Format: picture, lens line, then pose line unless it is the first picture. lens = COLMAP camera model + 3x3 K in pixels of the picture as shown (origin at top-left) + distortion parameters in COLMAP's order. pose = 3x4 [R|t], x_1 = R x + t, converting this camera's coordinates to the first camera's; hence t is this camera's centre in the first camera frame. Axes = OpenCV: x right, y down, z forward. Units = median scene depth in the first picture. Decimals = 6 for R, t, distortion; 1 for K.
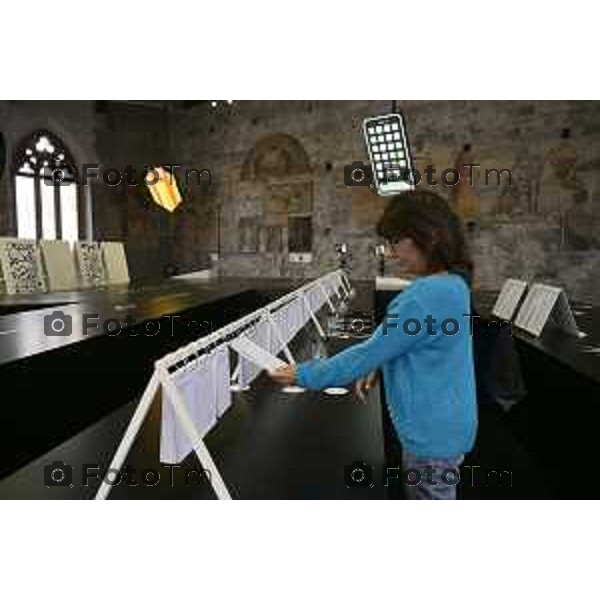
lens RADIAL K [[510.0, 0, 301.5], [0, 510.0, 278.3], [0, 0, 1]] dist [0.016664, 0.005452]
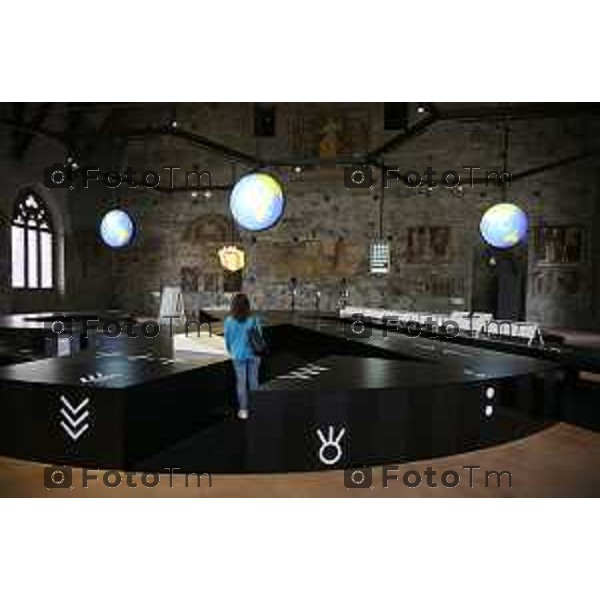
lens RADIAL K [[408.9, 0, 303.1], [0, 408.9, 306.4], [0, 0, 1]] dist [0.009194, -0.003908]
pose [[0.875178, 0.000636, 0.483800, -0.419810], [0.000901, 0.999995, -0.002944, -0.004951], [-0.483799, 0.003012, 0.875174, -0.187433]]
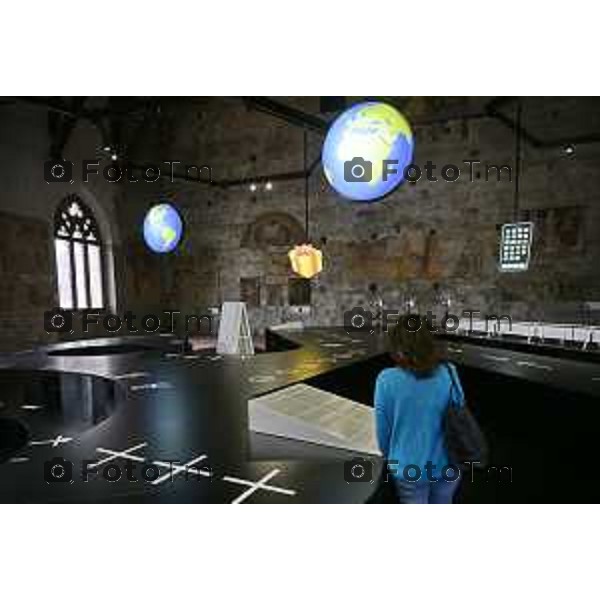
lens RADIAL K [[408.9, 0, 296.4], [0, 408.9, 352.7], [0, 0, 1]] dist [0.009194, -0.003908]
pose [[0.938189, -0.057994, 0.341232, -0.386597], [0.031939, 0.996163, 0.081487, -0.013980], [-0.344648, -0.065551, 0.936441, -0.000955]]
